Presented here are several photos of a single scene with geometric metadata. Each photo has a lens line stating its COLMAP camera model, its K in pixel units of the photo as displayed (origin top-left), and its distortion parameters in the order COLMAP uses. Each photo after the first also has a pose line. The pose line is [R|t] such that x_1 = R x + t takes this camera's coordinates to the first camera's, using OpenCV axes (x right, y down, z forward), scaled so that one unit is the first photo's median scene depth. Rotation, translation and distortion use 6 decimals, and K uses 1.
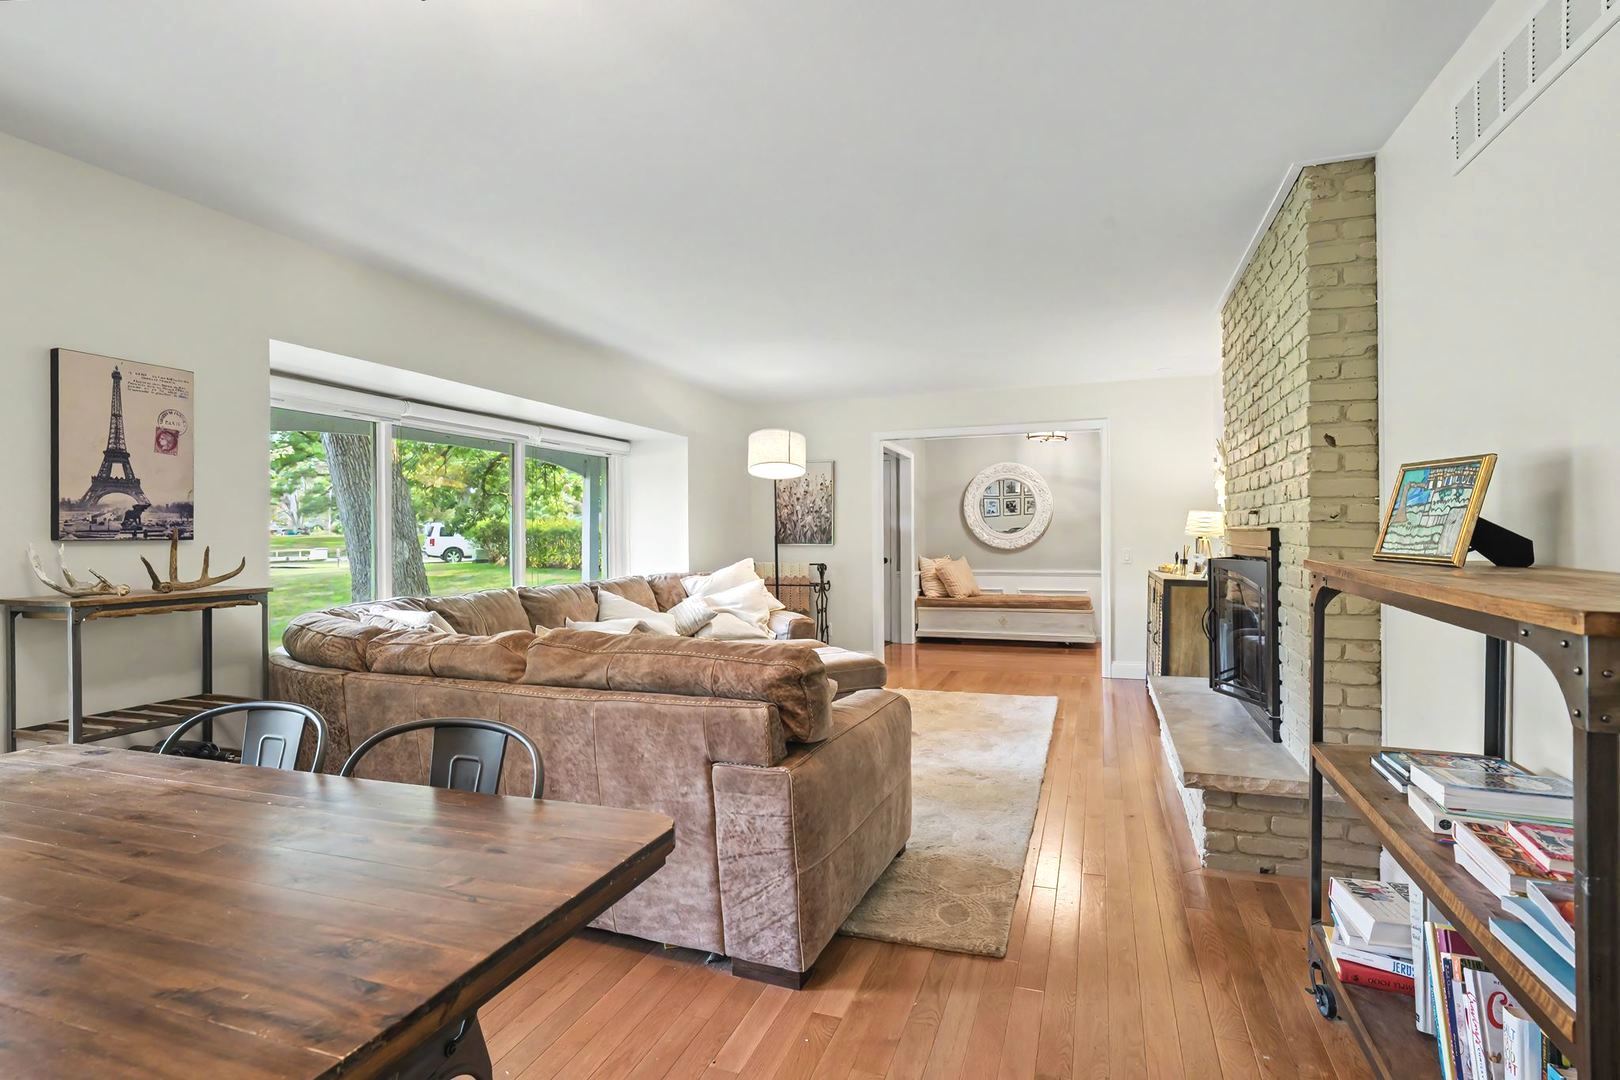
lens RADIAL K [[809.4, 0, 820.0], [0, 809.4, 533.9], [0, 0, 1]] dist [0.003073, 0.000455]
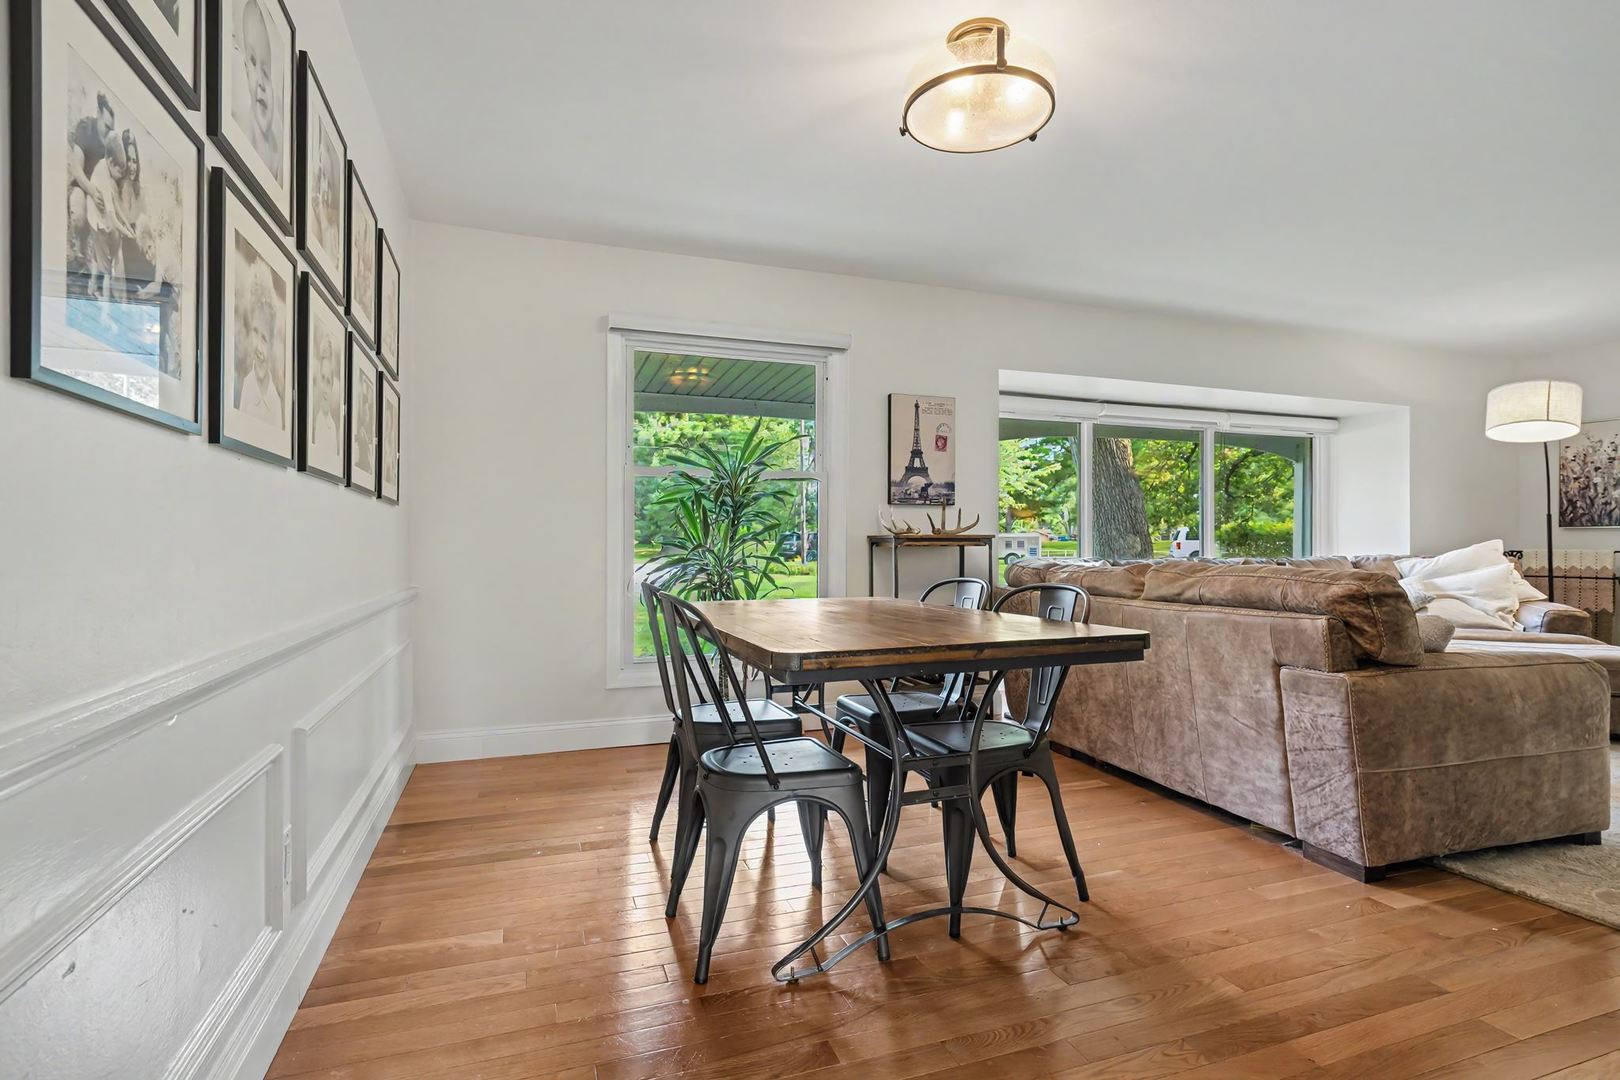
lens RADIAL K [[809.4, 0, 811.9], [0, 809.4, 542.4], [0, 0, 1]] dist [0.003073, 0.000455]
pose [[0.632767, 0.000459, -0.774342, 0.313338], [-0.002614, 0.999995, -0.001544, 0.097432], [0.774338, 0.003001, 0.632766, -0.240998]]
